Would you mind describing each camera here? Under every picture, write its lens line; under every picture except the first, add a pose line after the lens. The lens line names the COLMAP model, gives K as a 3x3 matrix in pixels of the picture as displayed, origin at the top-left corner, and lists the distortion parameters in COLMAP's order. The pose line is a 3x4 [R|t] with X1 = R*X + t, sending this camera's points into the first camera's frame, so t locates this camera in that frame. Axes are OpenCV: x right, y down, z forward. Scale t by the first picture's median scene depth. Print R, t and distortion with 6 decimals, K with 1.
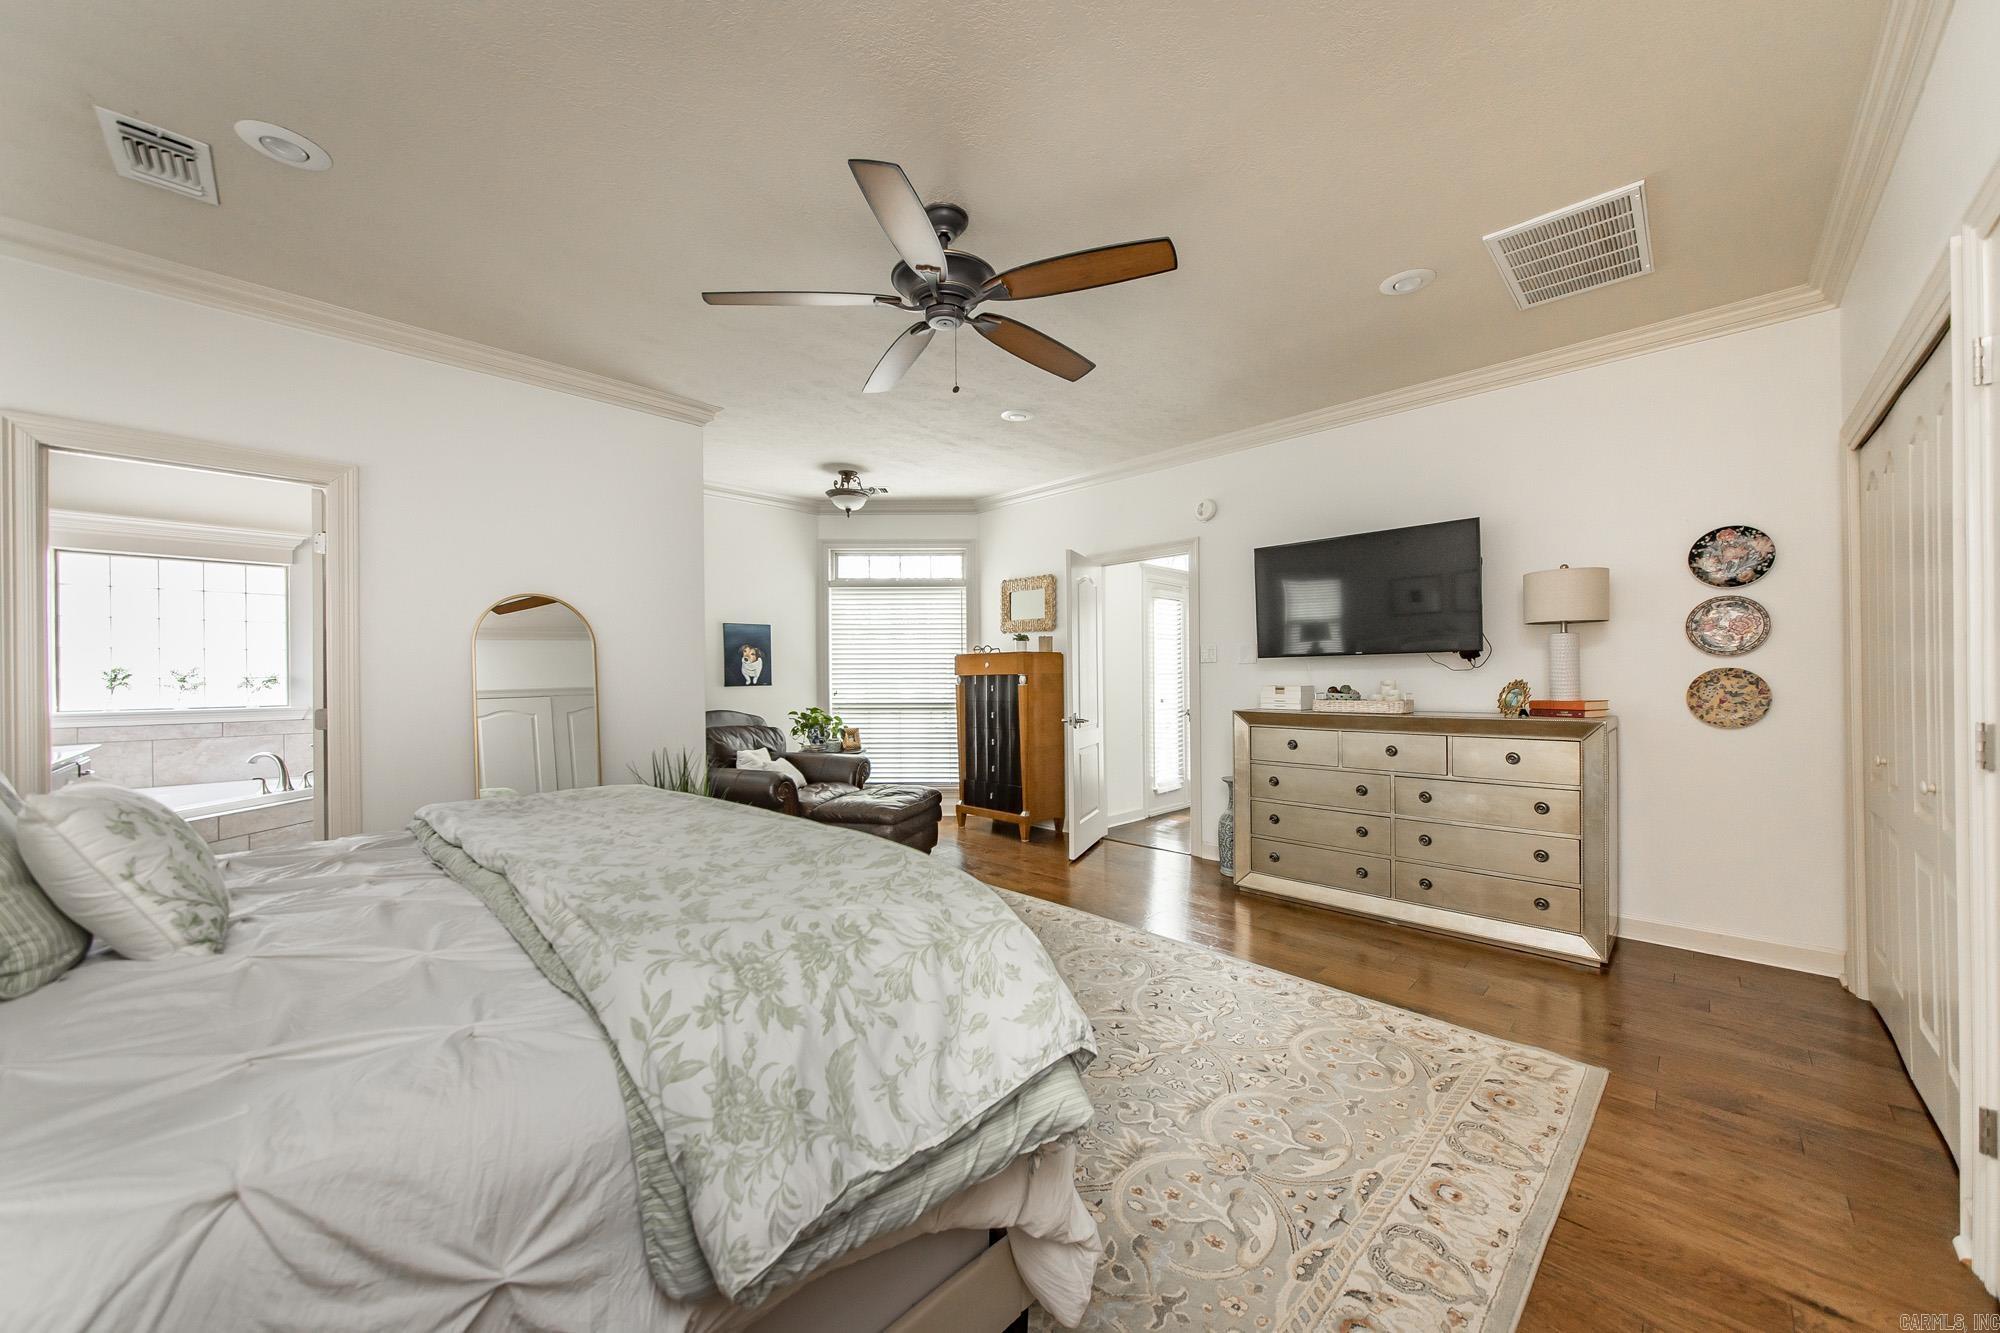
lens RADIAL K [[721.8, 0, 1004.8], [0, 721.8, 670.8], [0, 0, 1]] dist [-0.003000, -0.000310]
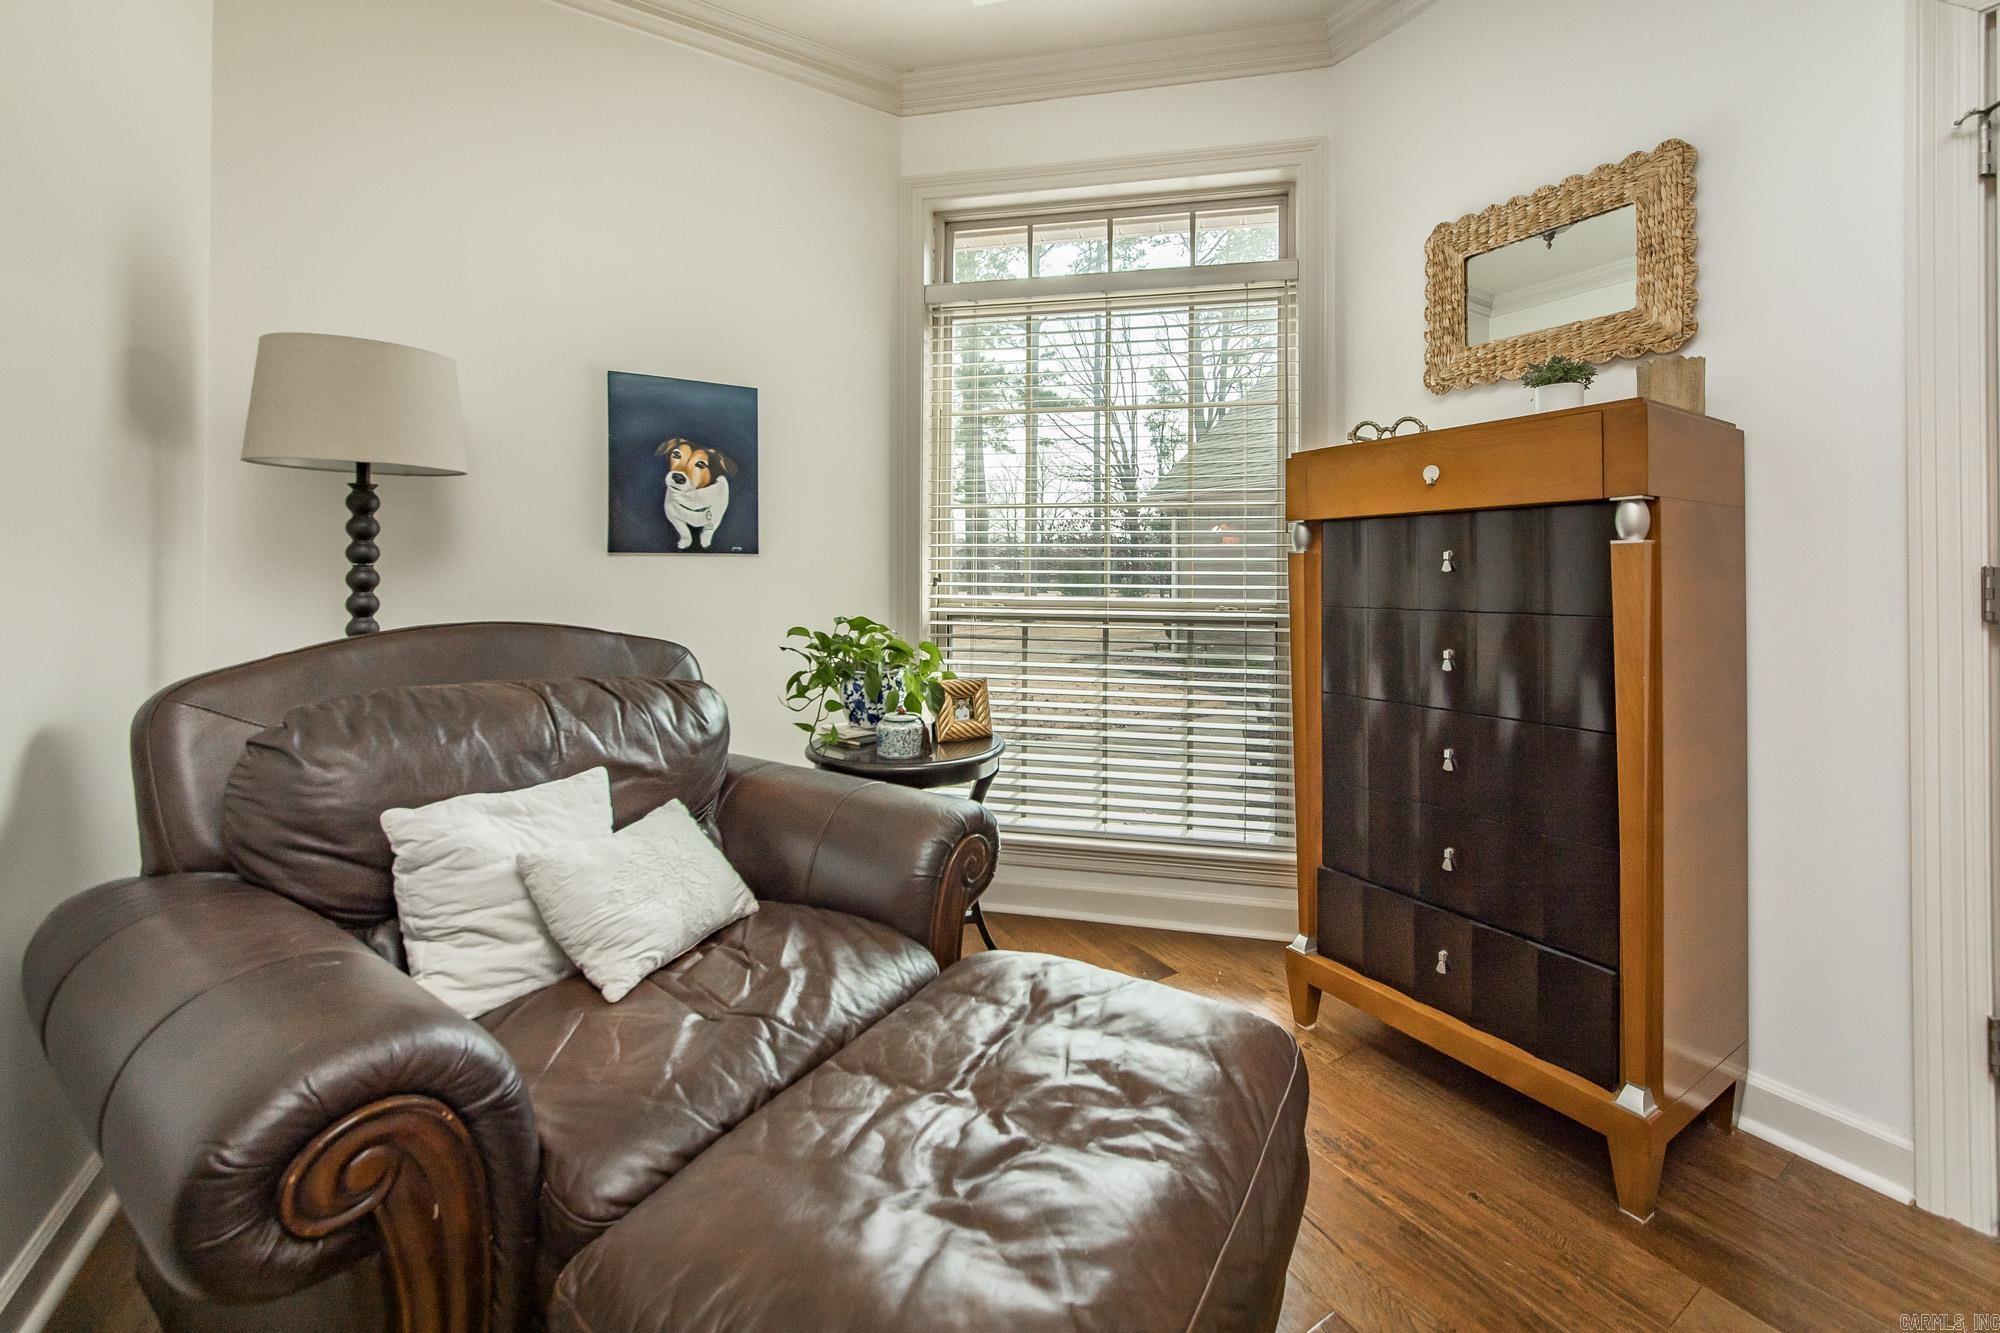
lens RADIAL K [[721.8, 0, 1001.7], [0, 721.8, 669.0], [0, 0, 1]] dist [-0.003000, -0.000310]
pose [[0.969682, 0.038642, -0.241294, -0.113100], [-0.010224, 0.992969, 0.117931, 0.033870], [0.244155, -0.111889, 0.963260, 0.677533]]
